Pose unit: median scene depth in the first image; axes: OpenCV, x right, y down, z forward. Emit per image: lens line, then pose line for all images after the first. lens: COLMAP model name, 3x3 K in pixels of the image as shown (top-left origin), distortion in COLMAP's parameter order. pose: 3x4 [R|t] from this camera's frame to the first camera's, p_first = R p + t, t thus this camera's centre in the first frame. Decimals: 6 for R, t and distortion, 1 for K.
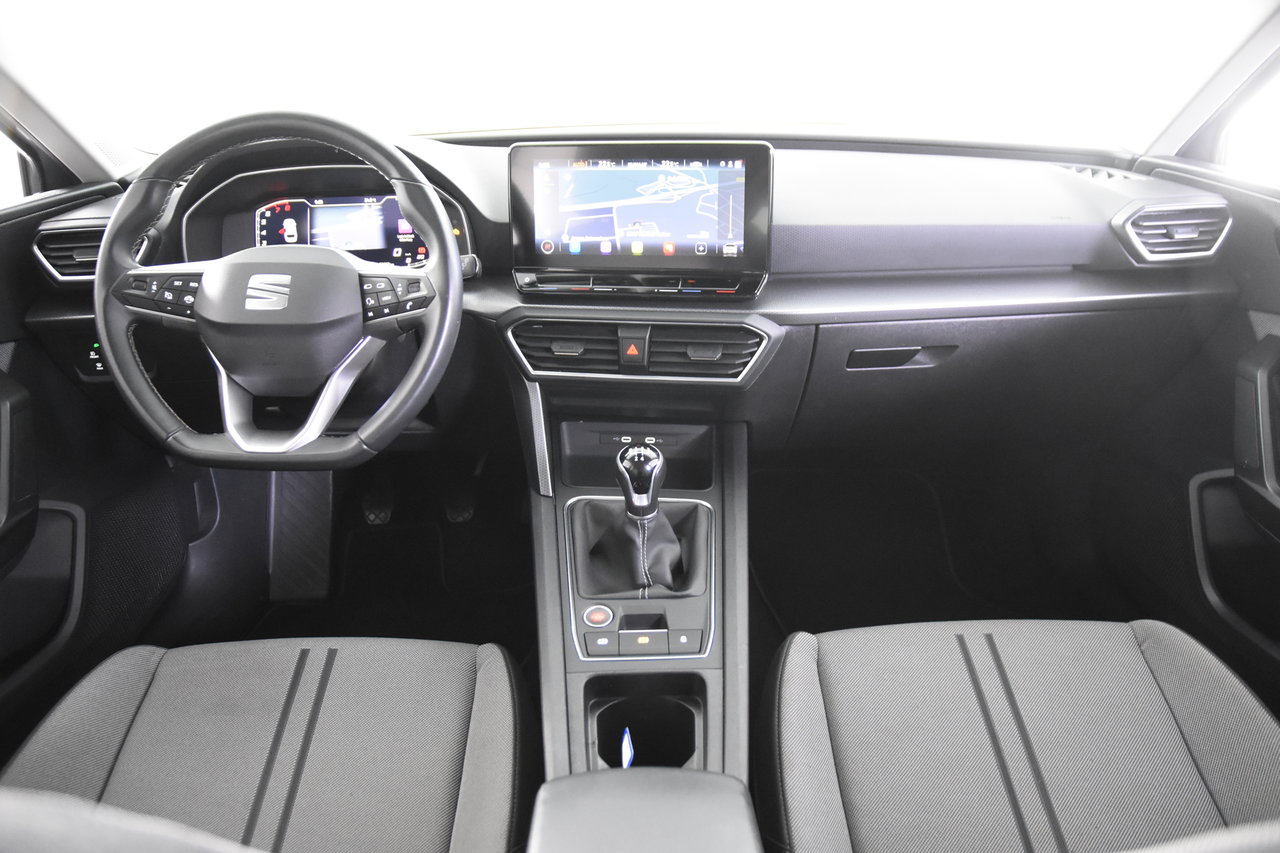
lens RADIAL K [[958.0, 0, 640.0], [0, 958.0, 426.5], [0, 0, 1]] dist [-0.134461, 0.117201]
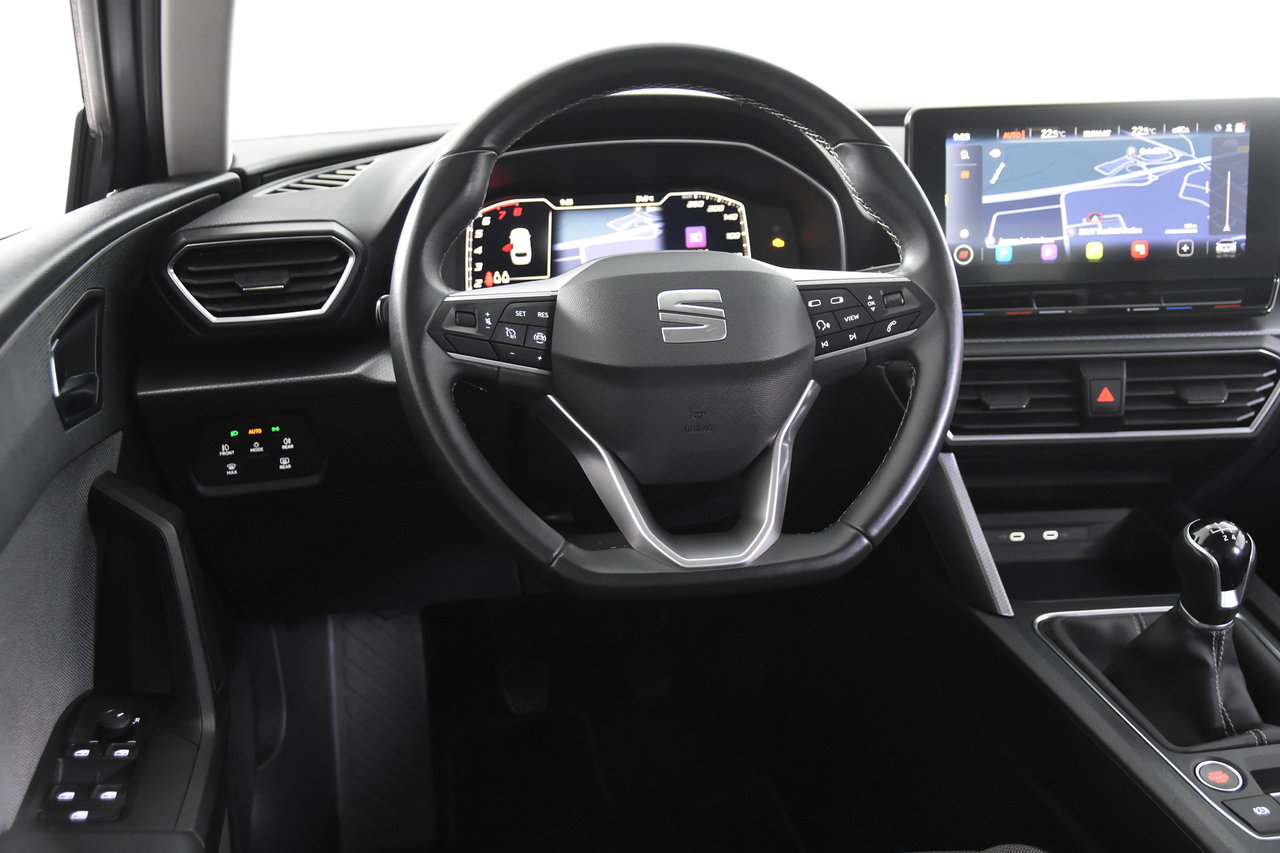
lens RADIAL K [[1389.9, 0, 640.0], [0, 1389.9, 426.5], [0, 0, 1]] dist [0.014563, 0.065924]
pose [[0.981807, -0.052700, 0.182422, -0.535243], [0.073922, 0.991005, -0.111560, 0.031348], [-0.174901, 0.123015, 0.976871, 0.070422]]
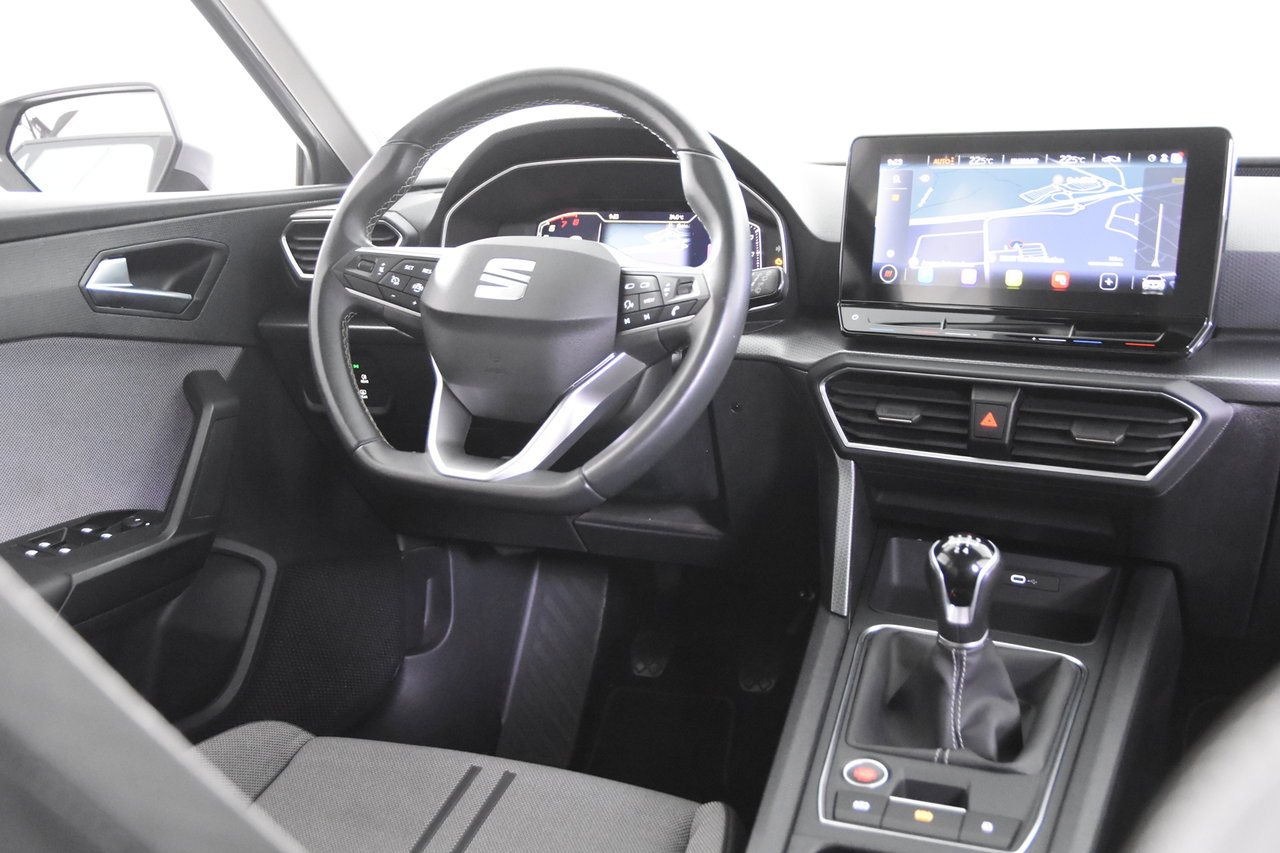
lens RADIAL K [[1290.9, 0, 641.3], [0, 1290.9, 442.2], [0, 0, 1]] dist [-0.062302, 0.168390]
pose [[0.924125, 0.093846, -0.370386, 0.106523], [-0.162548, 0.973835, -0.158818, 0.124870], [0.345791, 0.206973, 0.915200, 0.070792]]
